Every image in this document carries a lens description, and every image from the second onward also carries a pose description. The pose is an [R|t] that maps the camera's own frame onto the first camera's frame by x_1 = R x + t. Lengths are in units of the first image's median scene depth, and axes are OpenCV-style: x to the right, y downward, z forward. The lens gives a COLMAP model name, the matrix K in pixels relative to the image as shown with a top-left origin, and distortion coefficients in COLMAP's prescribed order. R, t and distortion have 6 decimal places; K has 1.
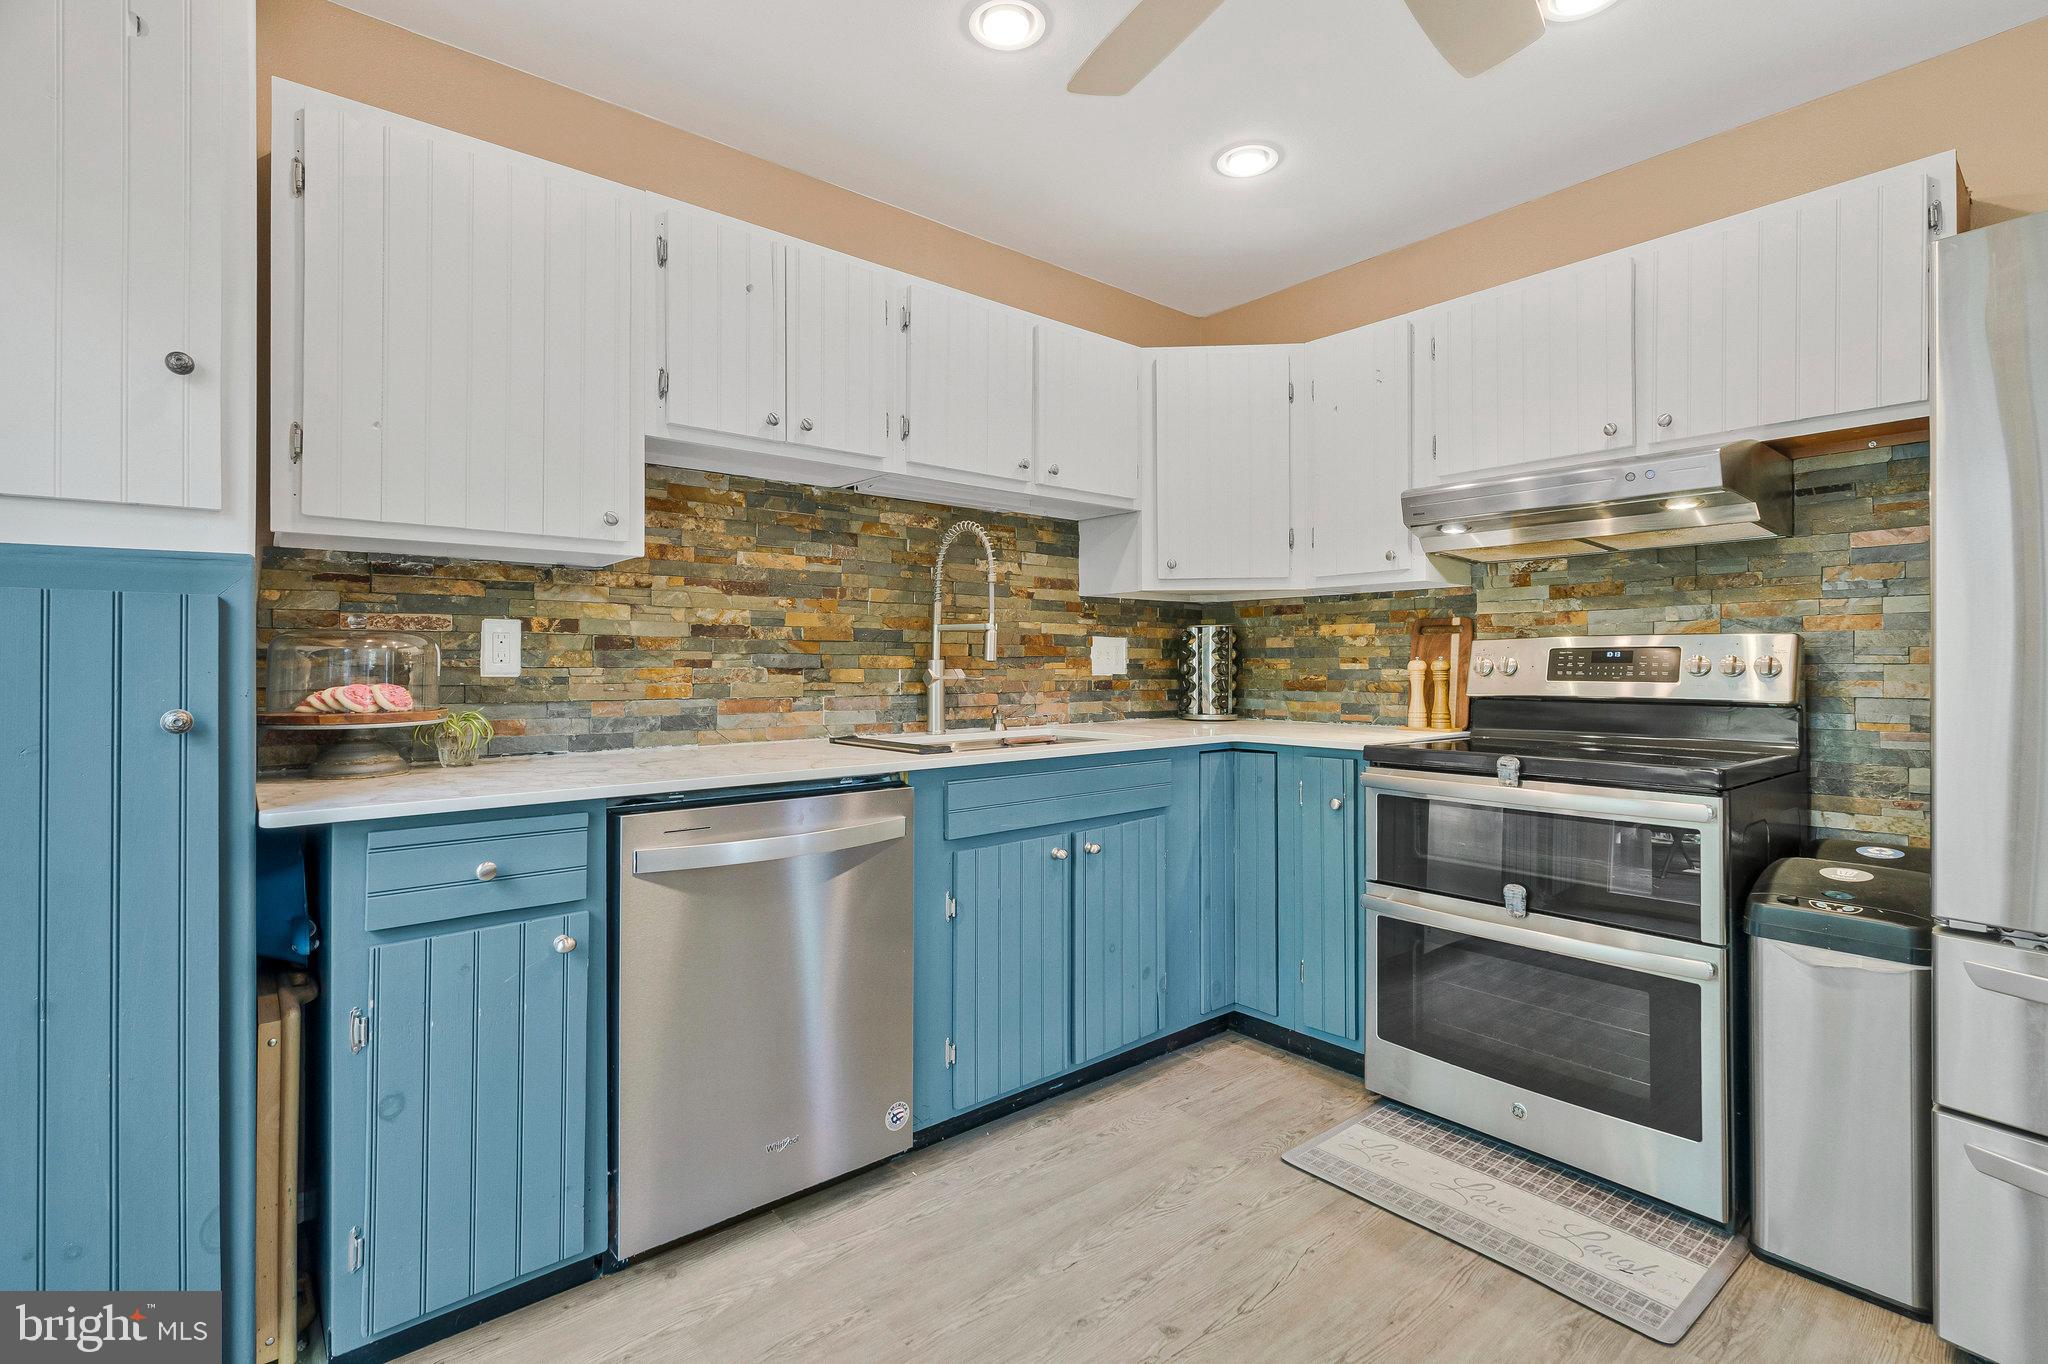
lens RADIAL K [[939.0, 0, 1021.5], [0, 939.0, 669.0], [0, 0, 1]] dist [-0.004327, 0.001013]
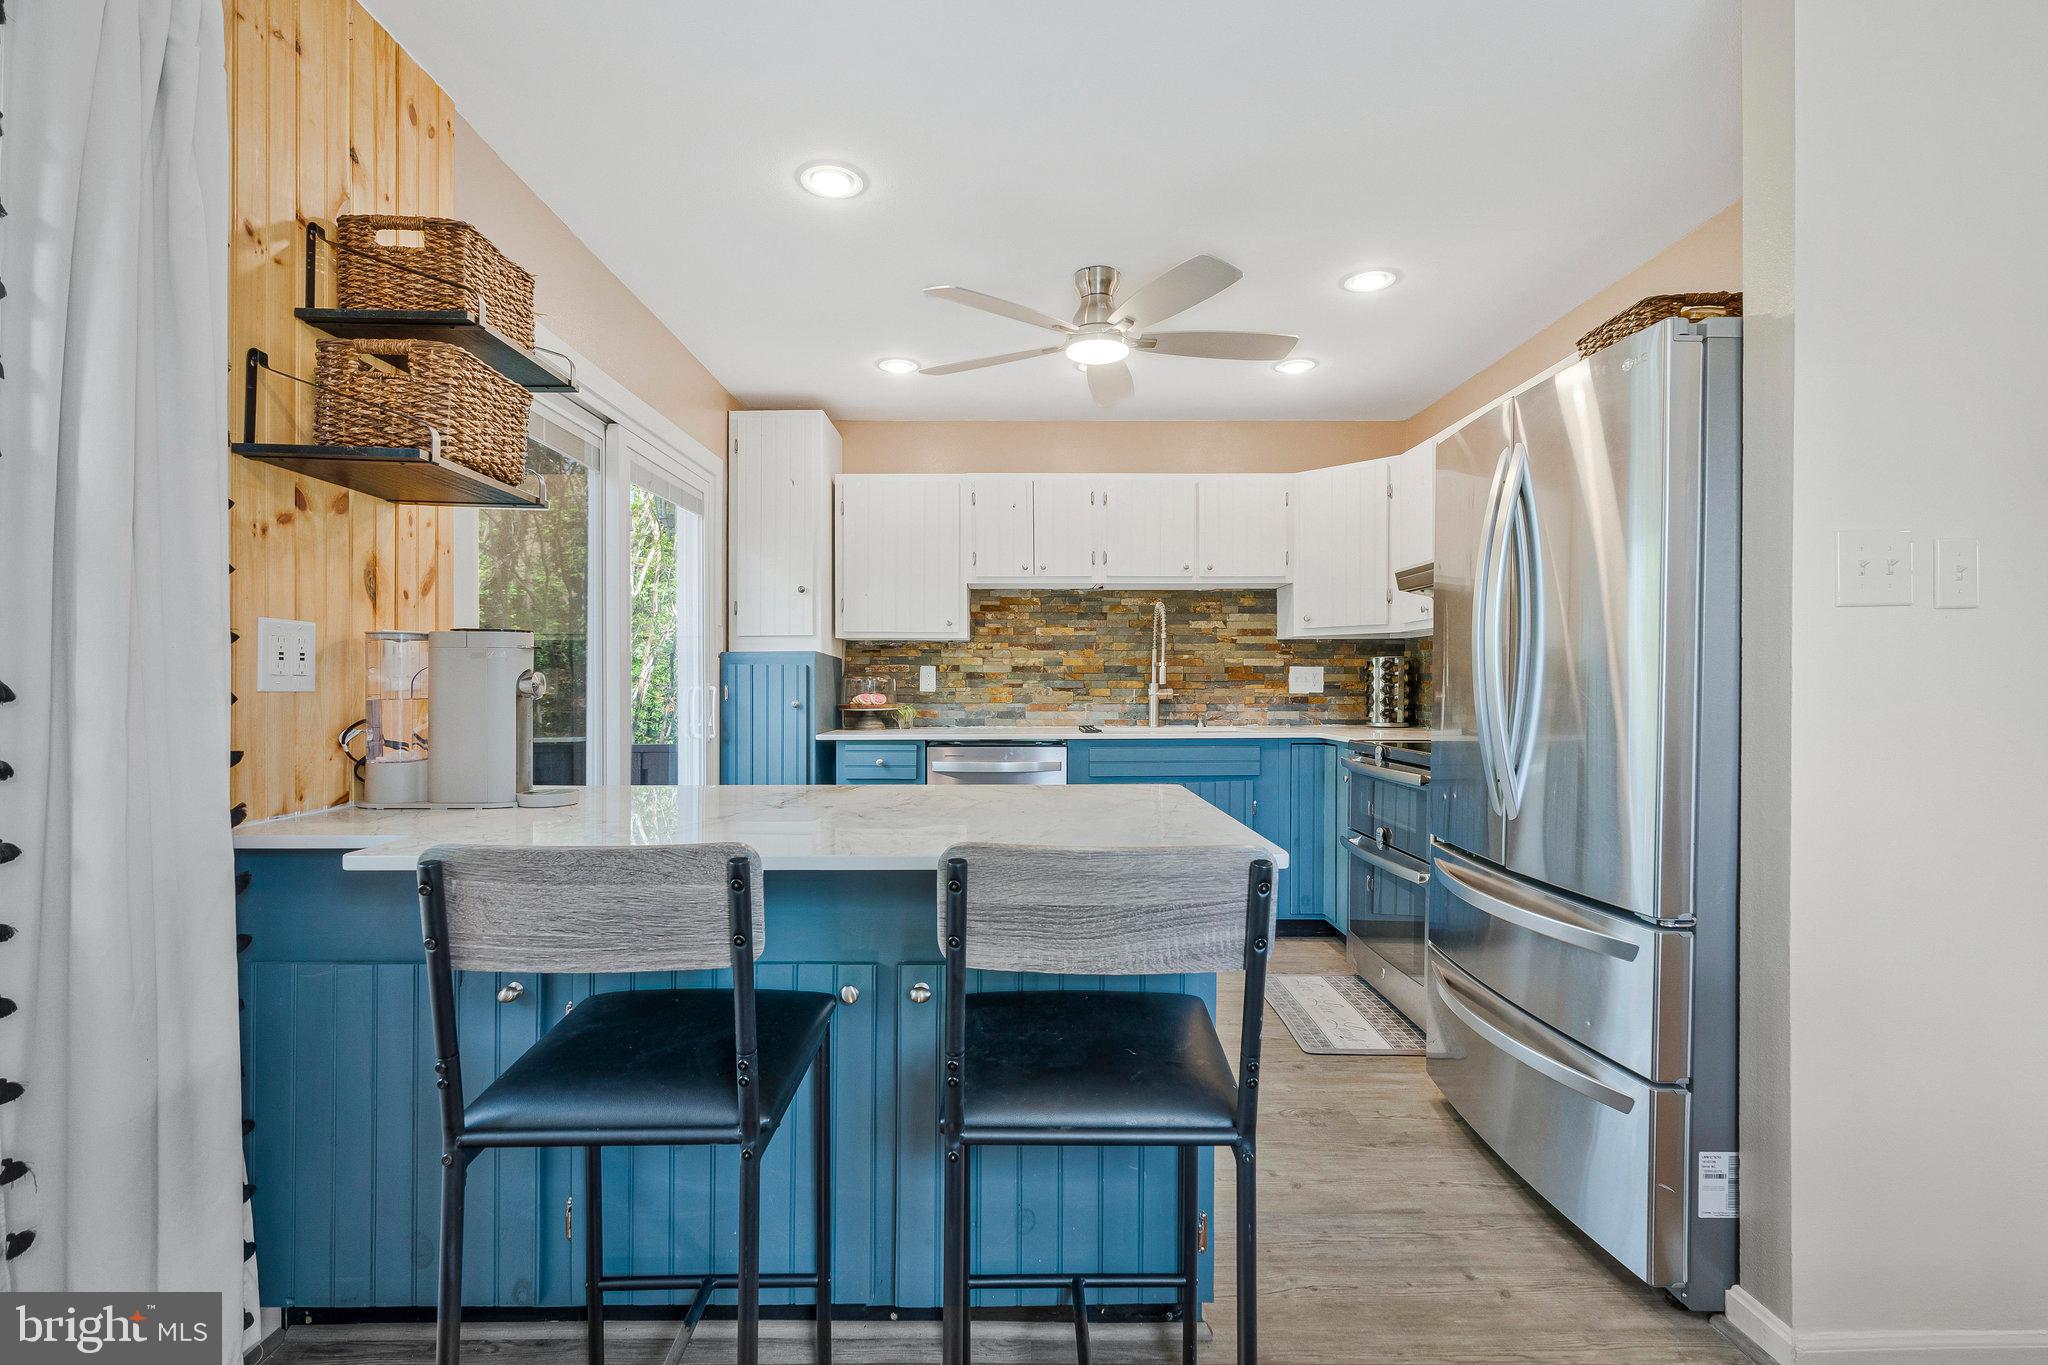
lens RADIAL K [[939.0, 0, 1028.8], [0, 939.0, 681.6], [0, 0, 1]] dist [-0.004327, 0.001013]
pose [[0.766773, -0.000880, -0.641918, 0.857461], [-0.002782, 0.999985, -0.004694, -0.004175], [0.641913, 0.005385, 0.766759, -0.461683]]
